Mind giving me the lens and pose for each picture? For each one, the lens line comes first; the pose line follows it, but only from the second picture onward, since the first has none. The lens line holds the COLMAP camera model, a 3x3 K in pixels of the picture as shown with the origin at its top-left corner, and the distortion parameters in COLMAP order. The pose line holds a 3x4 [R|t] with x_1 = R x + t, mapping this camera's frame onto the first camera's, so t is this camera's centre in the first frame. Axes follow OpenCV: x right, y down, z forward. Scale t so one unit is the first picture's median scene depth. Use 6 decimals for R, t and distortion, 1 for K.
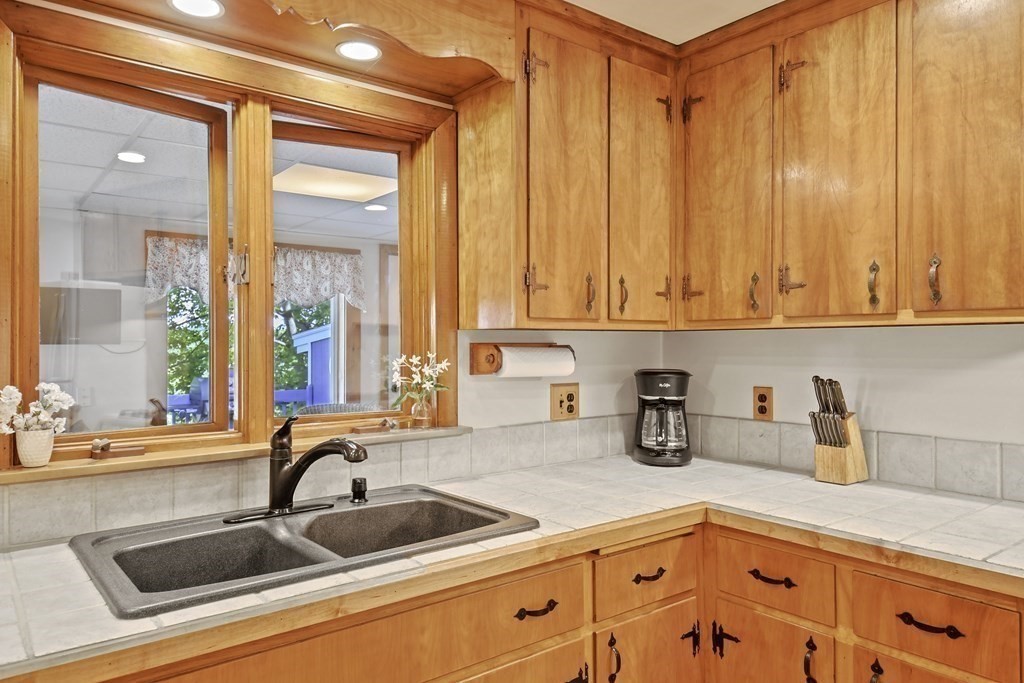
lens RADIAL K [[693.6, 0, 512.0], [0, 693.6, 341.5], [0, 0, 1]] dist [0.057128, -0.001712]
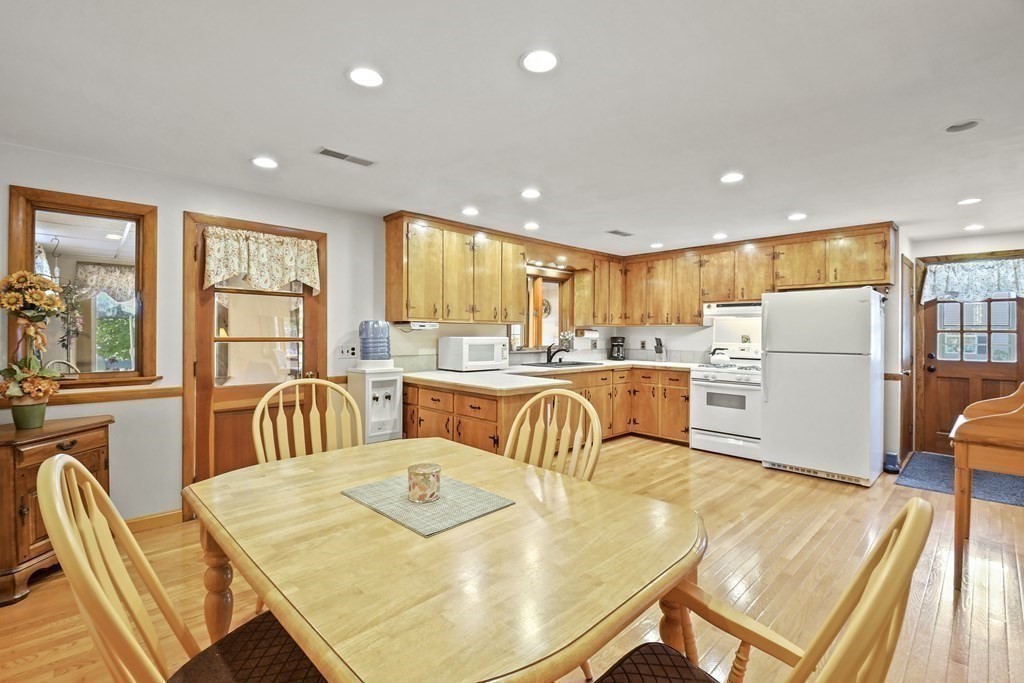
lens RADIAL K [[461.6, 0, 498.9], [0, 461.6, 335.8], [0, 0, 1]] dist [0.000649, -0.008649]
pose [[0.997111, 0.007486, 0.075587, -0.757405], [-0.008259, 0.999917, 0.009918, 0.018870], [-0.075506, -0.010513, 0.997090, -1.789449]]
